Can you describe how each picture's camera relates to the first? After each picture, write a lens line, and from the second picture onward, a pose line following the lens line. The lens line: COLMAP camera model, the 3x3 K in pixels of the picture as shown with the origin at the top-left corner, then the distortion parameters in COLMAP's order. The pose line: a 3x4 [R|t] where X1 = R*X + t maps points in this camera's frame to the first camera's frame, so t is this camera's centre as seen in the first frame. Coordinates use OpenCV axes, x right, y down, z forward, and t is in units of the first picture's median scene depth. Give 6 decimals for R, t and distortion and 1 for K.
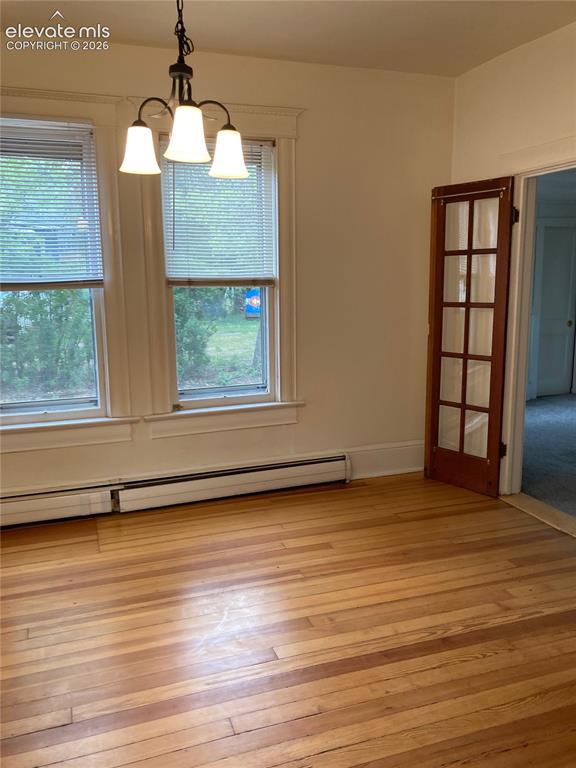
lens RADIAL K [[629.5, 0, 288.0], [0, 629.5, 384.0], [0, 0, 1]] dist [0.035419, -0.035650]
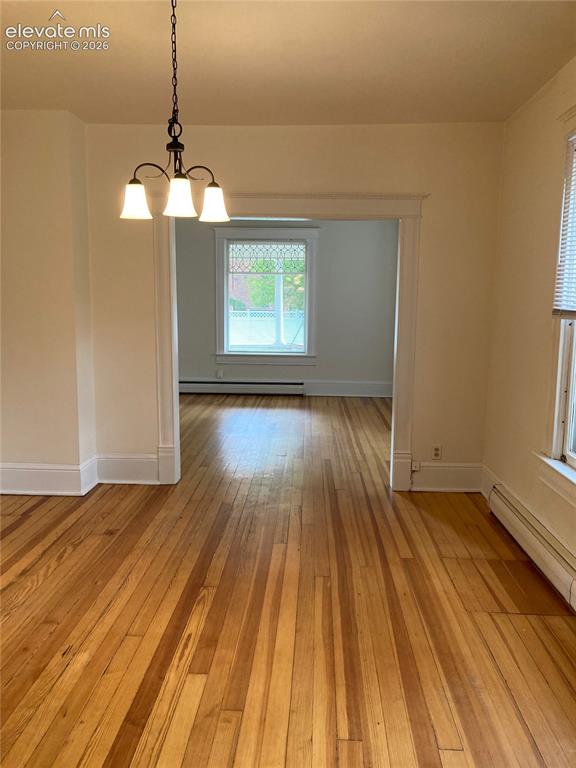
lens RADIAL K [[629.5, 0, 288.0], [0, 629.5, 384.0], [0, 0, 1]] dist [0.035419, -0.035650]
pose [[-0.368299, 0.128217, -0.920824, 0.832757], [-0.186730, 0.960060, 0.208367, -0.261381], [0.910762, 0.248687, -0.329647, 1.416499]]
